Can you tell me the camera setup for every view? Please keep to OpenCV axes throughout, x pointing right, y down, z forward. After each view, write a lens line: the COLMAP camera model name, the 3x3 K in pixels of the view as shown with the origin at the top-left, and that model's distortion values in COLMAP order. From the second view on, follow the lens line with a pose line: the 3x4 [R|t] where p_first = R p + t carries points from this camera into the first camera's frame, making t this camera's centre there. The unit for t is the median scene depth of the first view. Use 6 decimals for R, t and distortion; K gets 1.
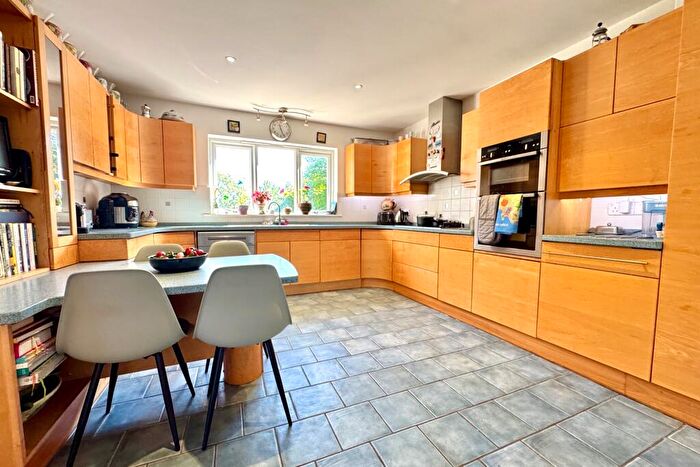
lens RADIAL K [[277.3, 0, 346.8], [0, 277.3, 232.4], [0, 0, 1]] dist [-0.001039, 0.000074]
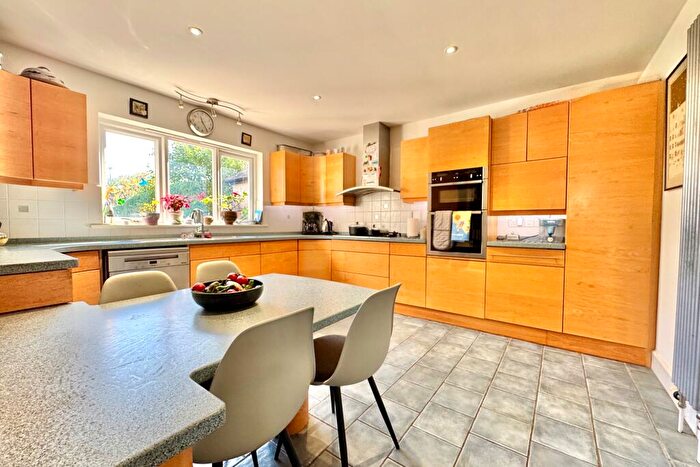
lens RADIAL K [[277.3, 0, 346.8], [0, 277.3, 232.4], [0, 0, 1]] dist [-0.001039, 0.000074]
pose [[0.869992, -0.014527, 0.492852, -0.329198], [0.027550, 0.999437, -0.019174, -0.017928], [-0.492296, 0.030260, 0.869902, 0.088438]]
